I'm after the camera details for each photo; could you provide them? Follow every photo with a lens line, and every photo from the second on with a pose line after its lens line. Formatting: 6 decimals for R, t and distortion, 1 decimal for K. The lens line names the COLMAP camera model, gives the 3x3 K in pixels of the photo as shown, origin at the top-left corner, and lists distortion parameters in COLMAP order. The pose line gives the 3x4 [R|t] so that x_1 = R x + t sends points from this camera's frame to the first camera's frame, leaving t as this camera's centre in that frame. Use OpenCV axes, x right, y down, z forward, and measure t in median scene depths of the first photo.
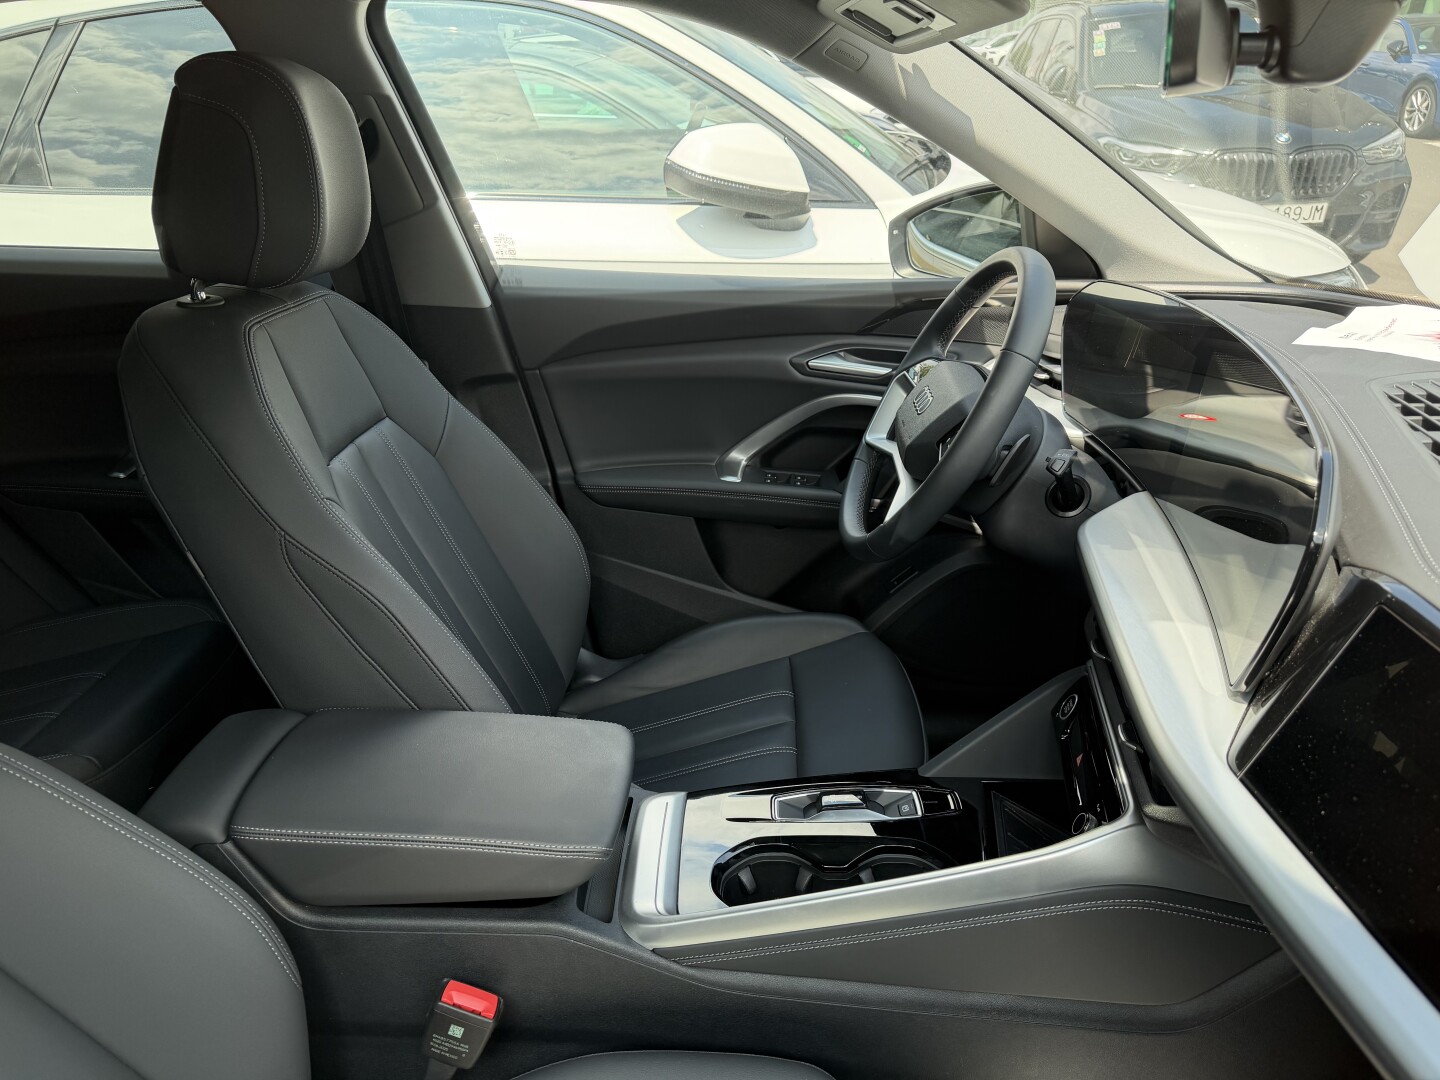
lens RADIAL K [[1016.2, 0, 720.0], [0, 1016.2, 540.0], [0, 0, 1]] dist [0.069751, -0.098052]
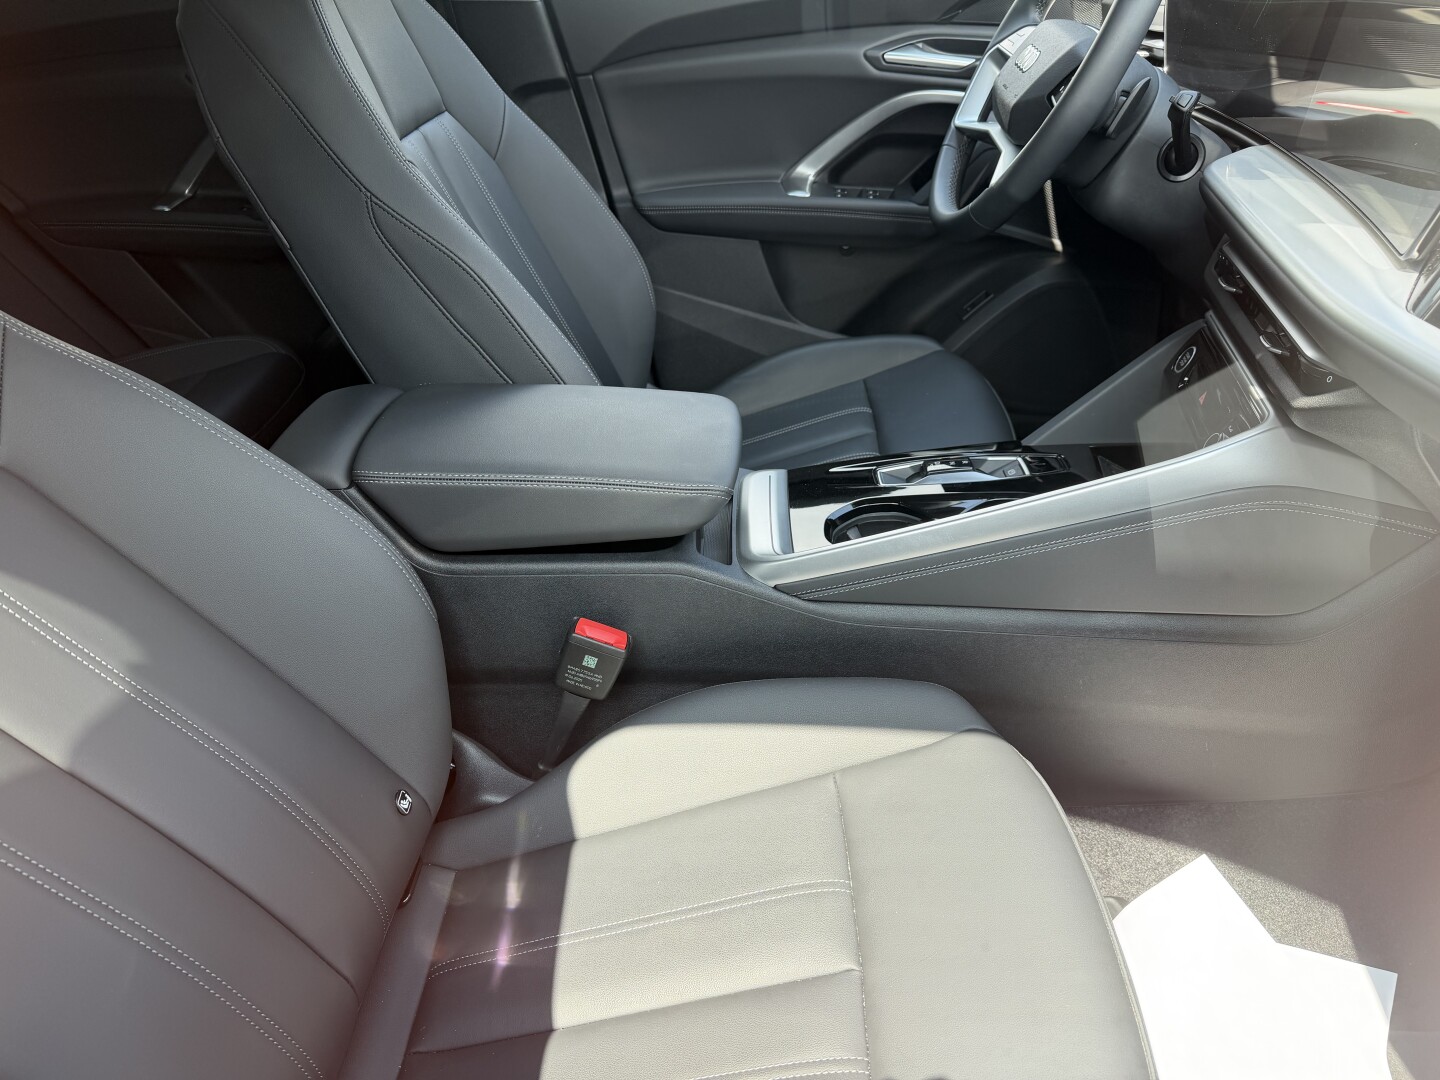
lens RADIAL K [[1016.1, 0, 722.0], [0, 1016.1, 535.0], [0, 0, 1]] dist [0.088998, -0.131461]
pose [[0.999622, -0.023096, -0.014902, -0.063408], [0.025180, 0.986870, 0.159544, 0.114917], [0.011022, -0.159859, 0.987078, 0.004065]]
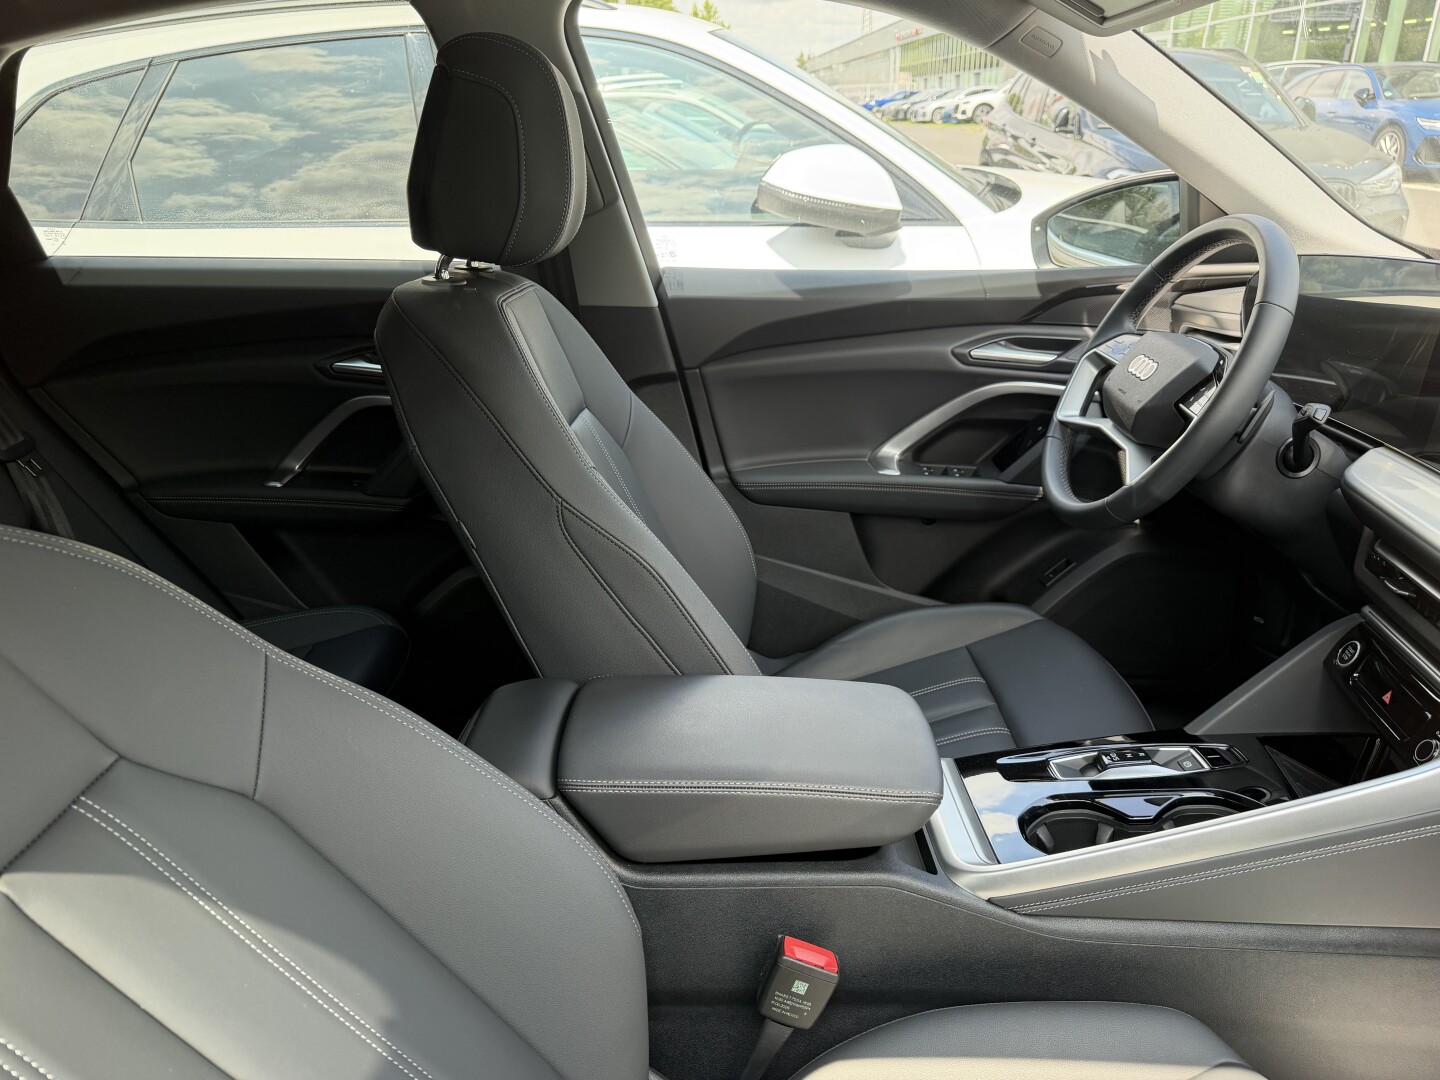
lens RADIAL K [[1016.1, 0, 722.0], [0, 1016.1, 535.0], [0, 0, 1]] dist [0.088998, -0.131461]
pose [[0.999488, -0.025919, 0.018757, -0.203260], [0.026972, 0.997939, -0.058233, 0.064625], [-0.017209, 0.058709, 0.998127, 0.005674]]
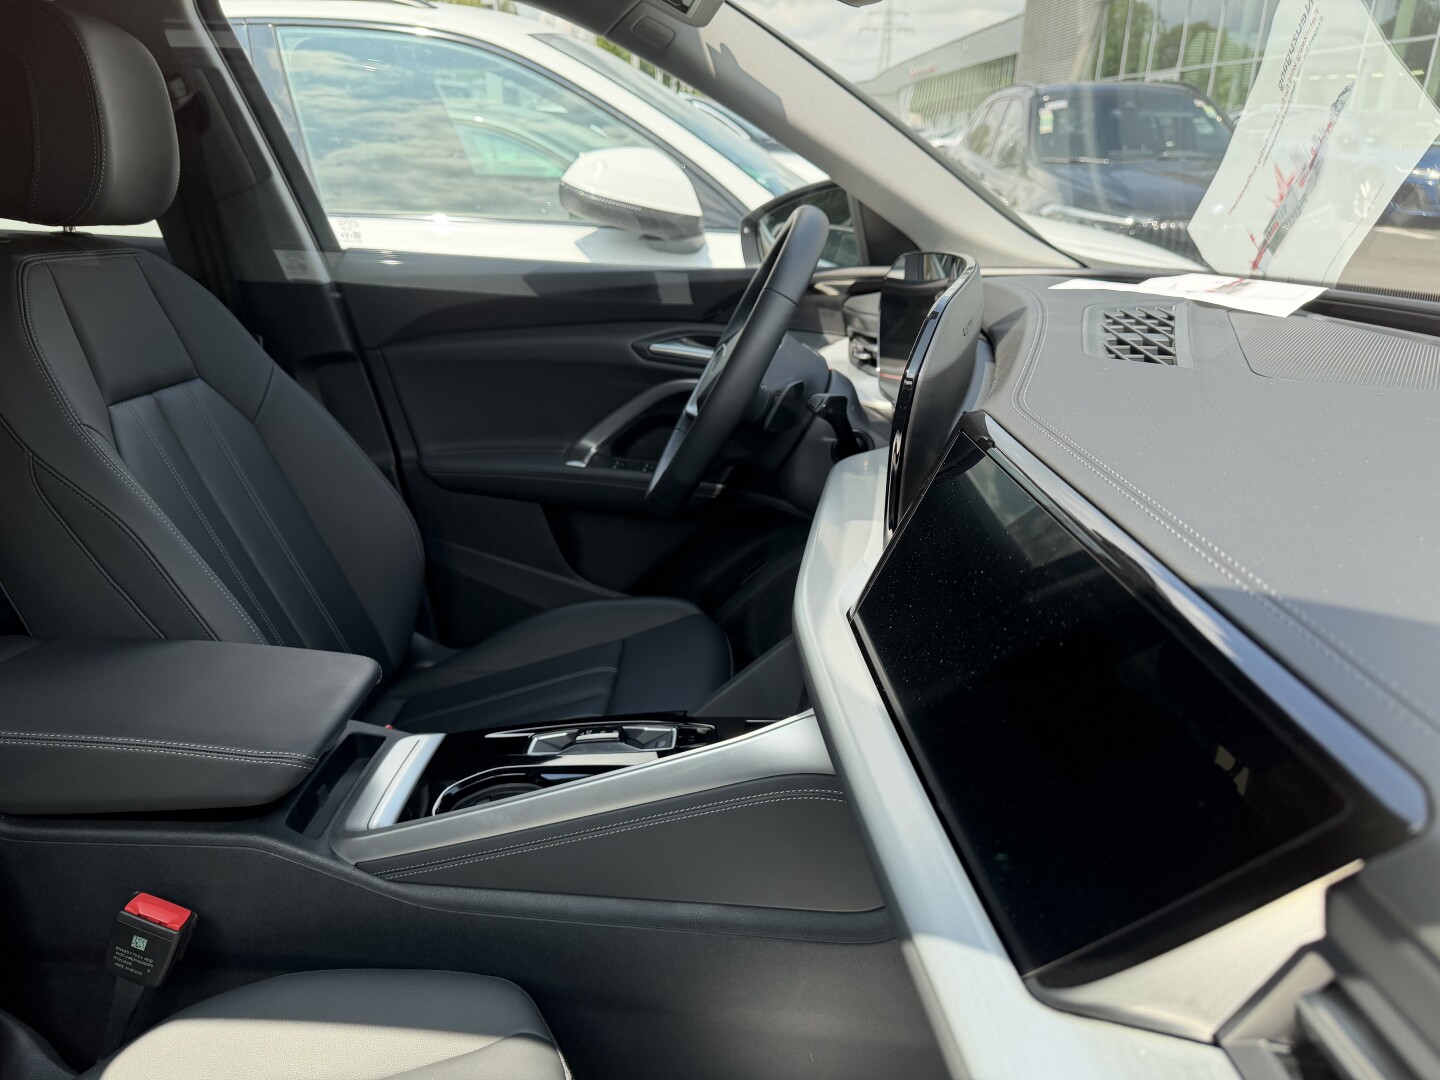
lens RADIAL K [[1016.2, 0, 720.0], [0, 1016.2, 540.0], [0, 0, 1]] dist [0.069751, -0.098052]
pose [[0.999802, 0.012343, 0.015608, 0.160377], [-0.011183, 0.997314, -0.072386, 0.099677], [-0.016460, 0.072197, 0.997255, 0.004091]]
